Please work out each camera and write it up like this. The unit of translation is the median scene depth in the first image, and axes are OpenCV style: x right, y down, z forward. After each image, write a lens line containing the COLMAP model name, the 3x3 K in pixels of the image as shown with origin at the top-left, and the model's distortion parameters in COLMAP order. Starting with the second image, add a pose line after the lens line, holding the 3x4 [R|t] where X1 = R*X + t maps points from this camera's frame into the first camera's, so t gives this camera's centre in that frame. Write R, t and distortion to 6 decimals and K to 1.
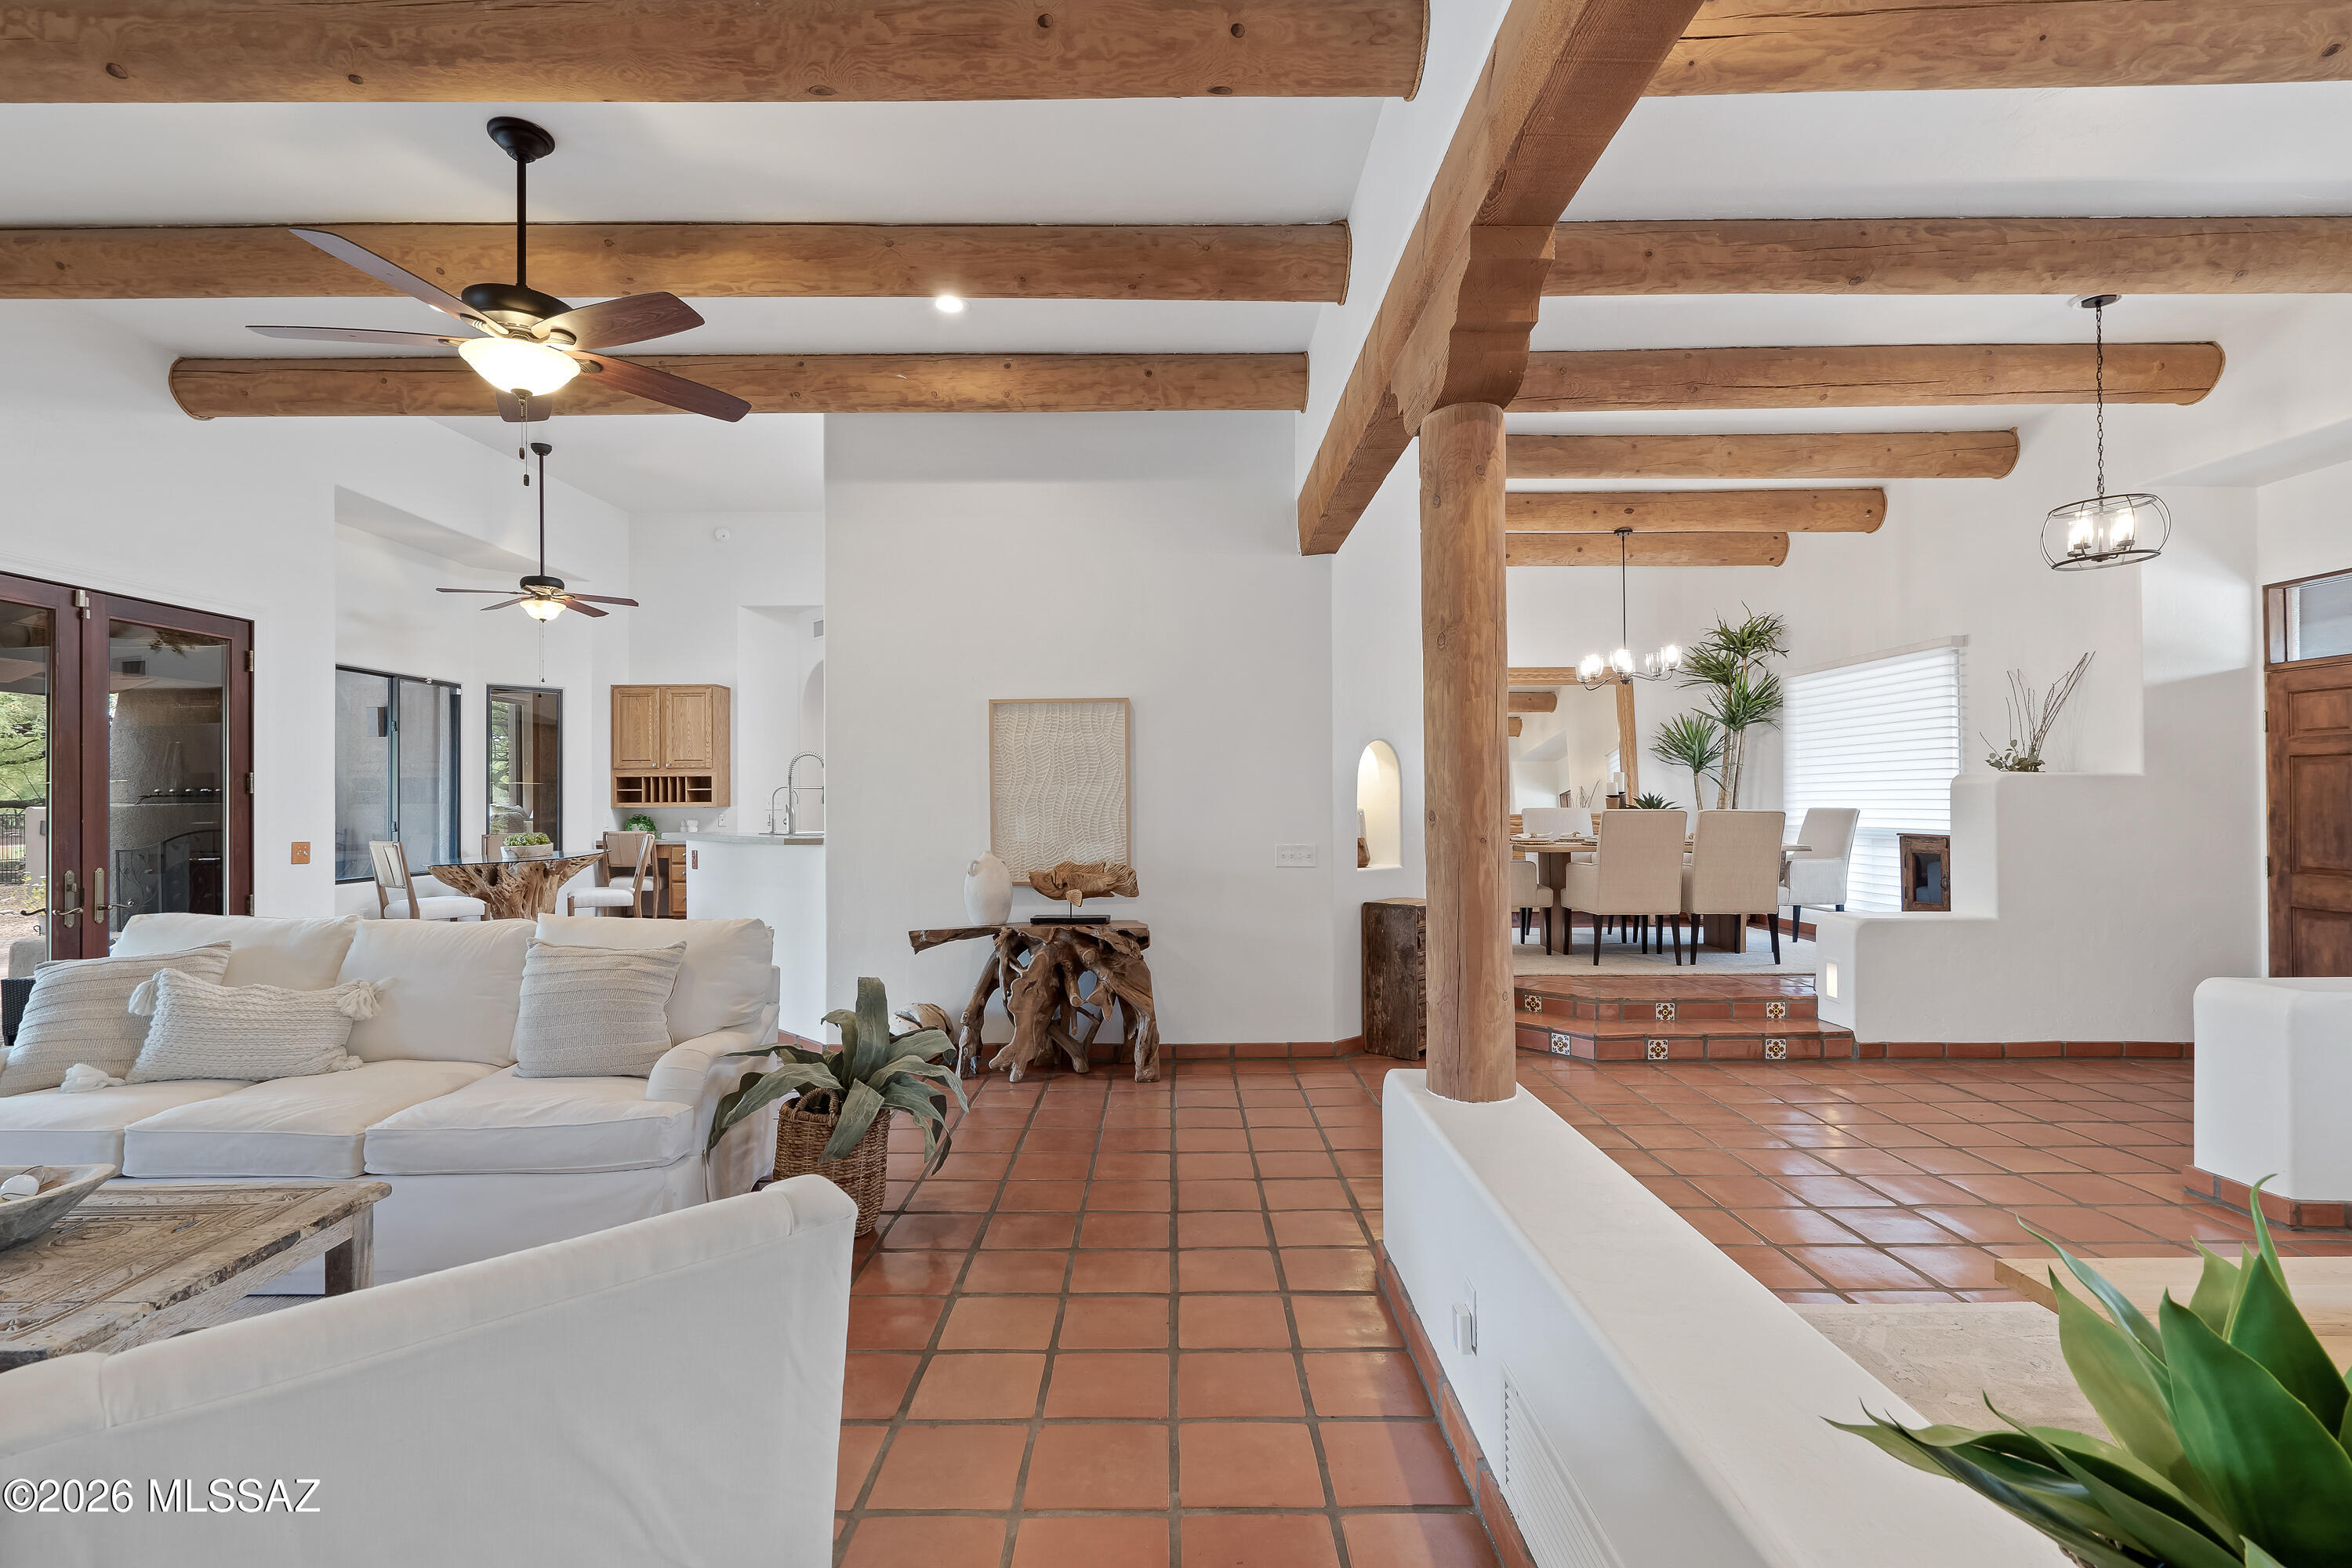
lens RADIAL K [[1078.3, 0, 1181.3], [0, 1078.3, 790.7], [0, 0, 1]] dist [-0.002523, 0.002166]
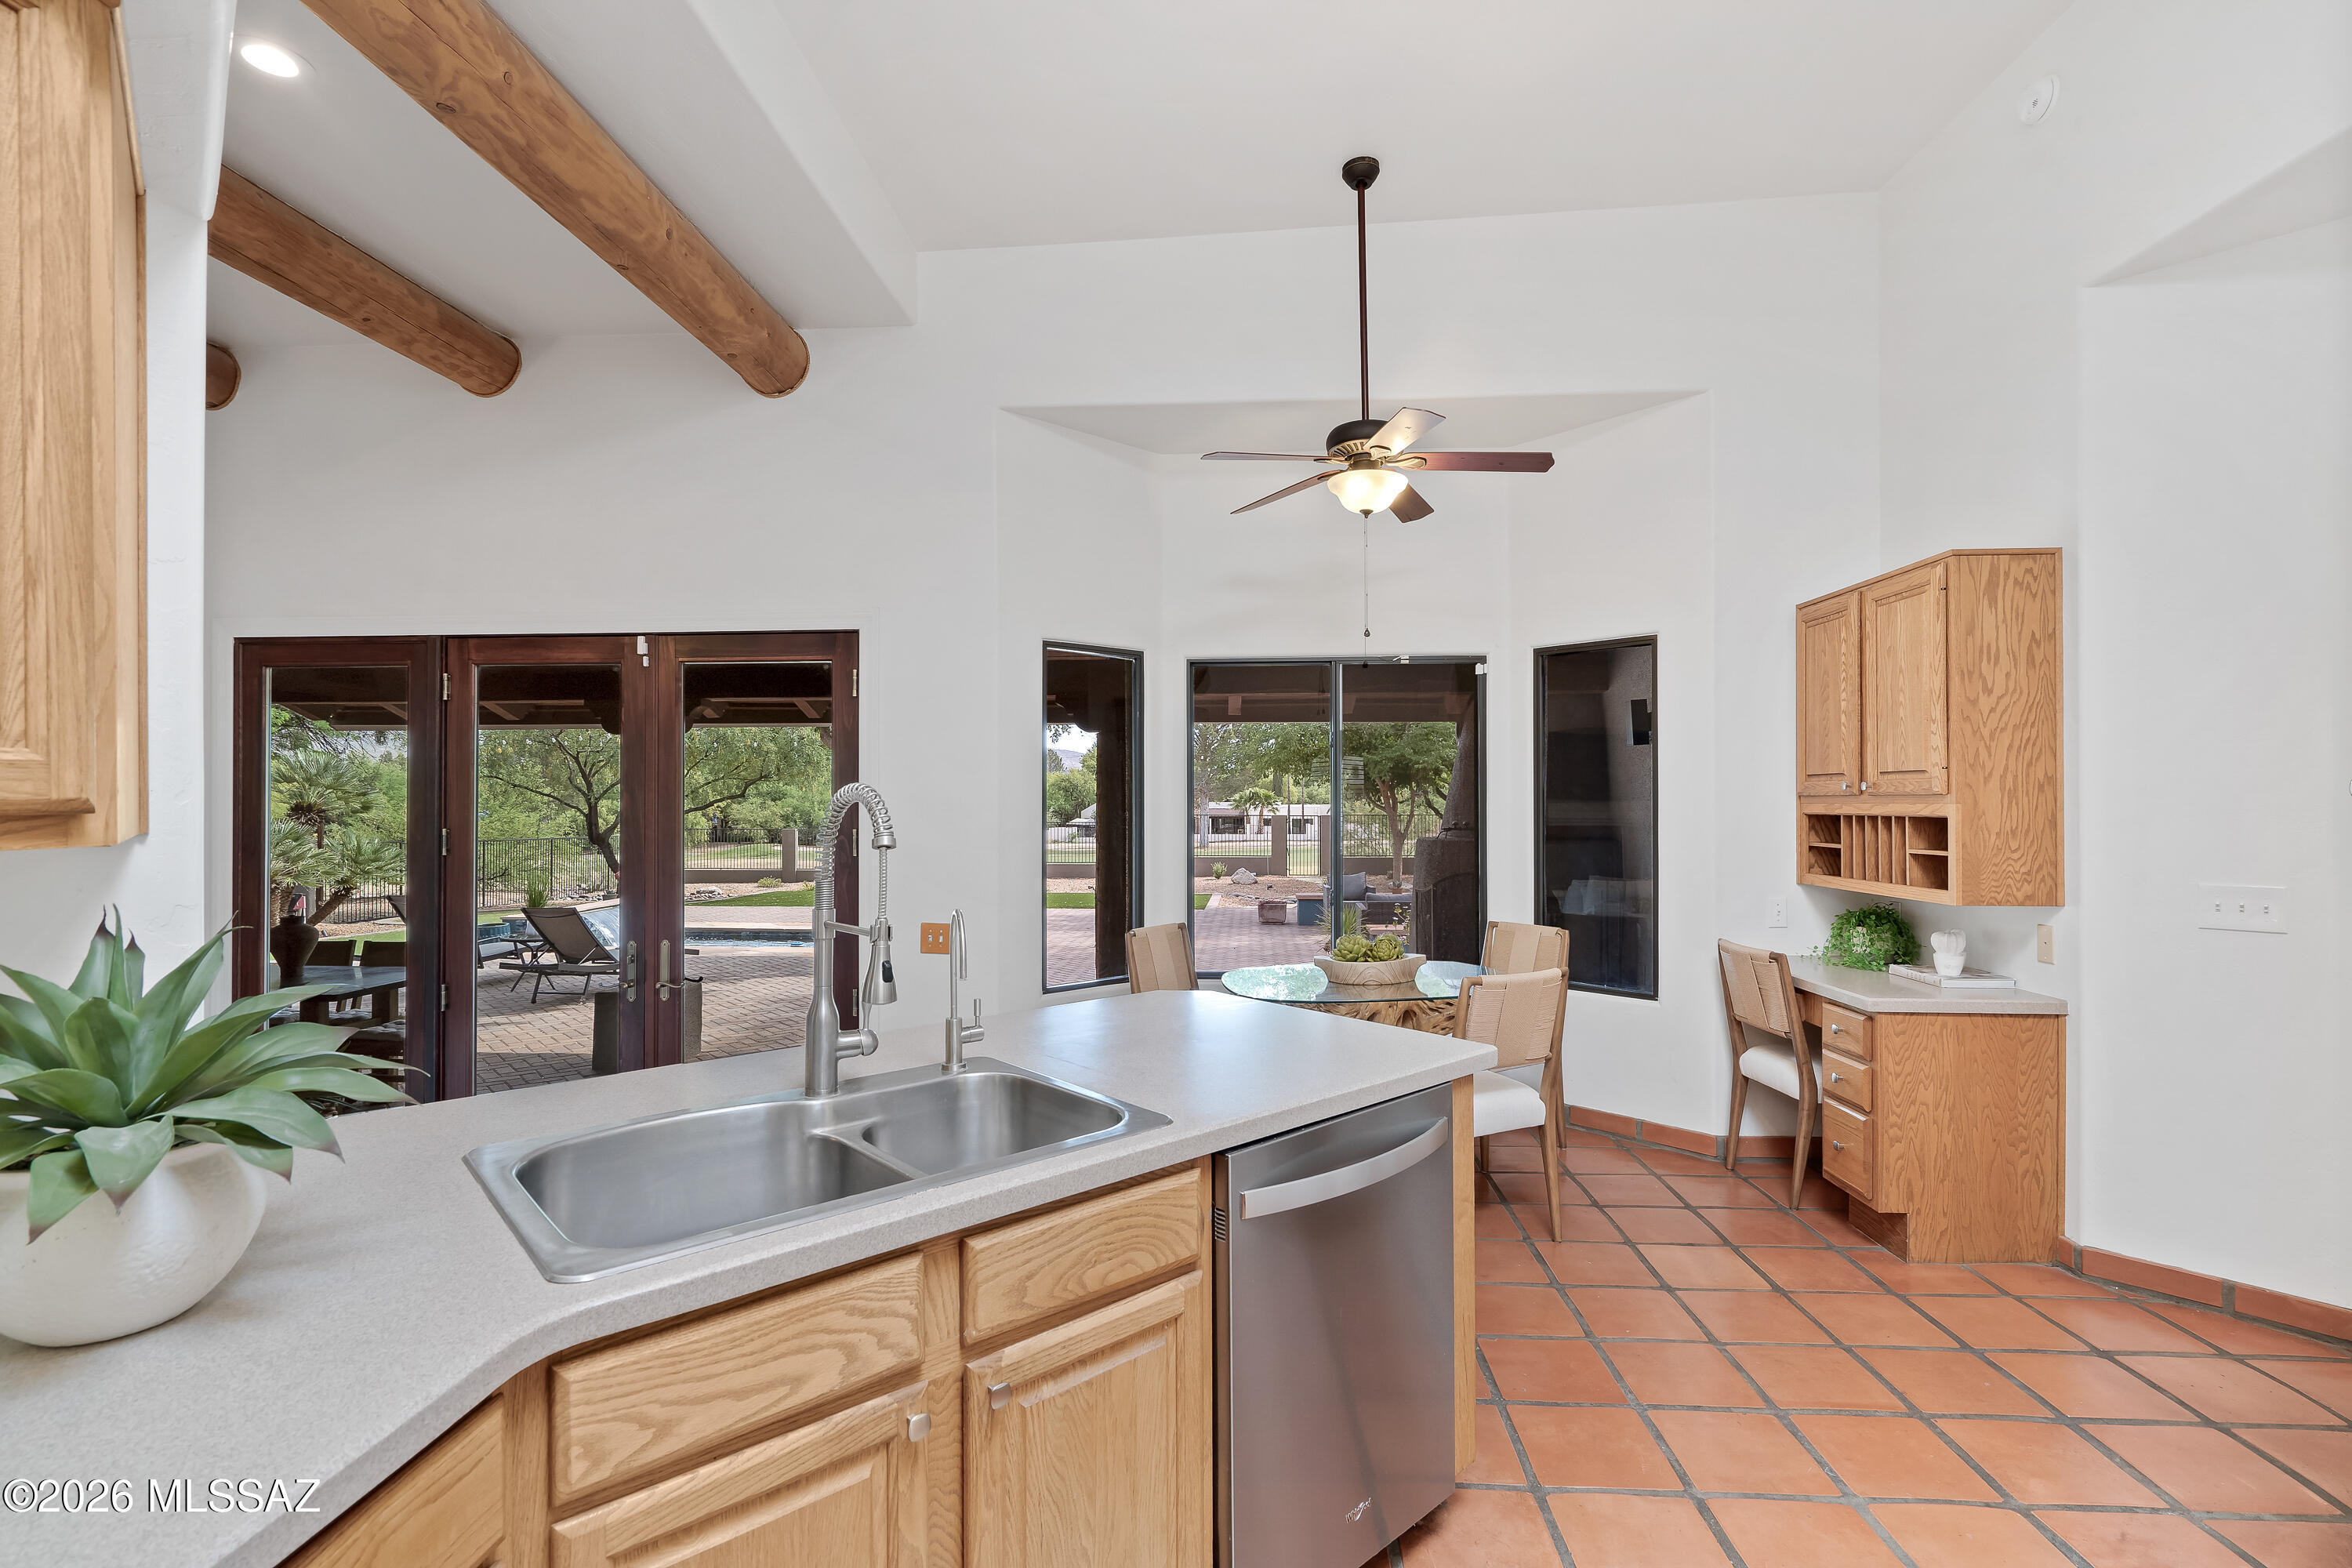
lens RADIAL K [[1078.3, 0, 1163.9], [0, 1078.3, 793.3], [0, 0, 1]] dist [-0.002523, 0.002166]
pose [[-0.091314, 0.001724, -0.995821, -0.080975], [0.011587, 0.999933, 0.000669, -0.026882], [0.995755, -0.011477, -0.091328, 0.869411]]
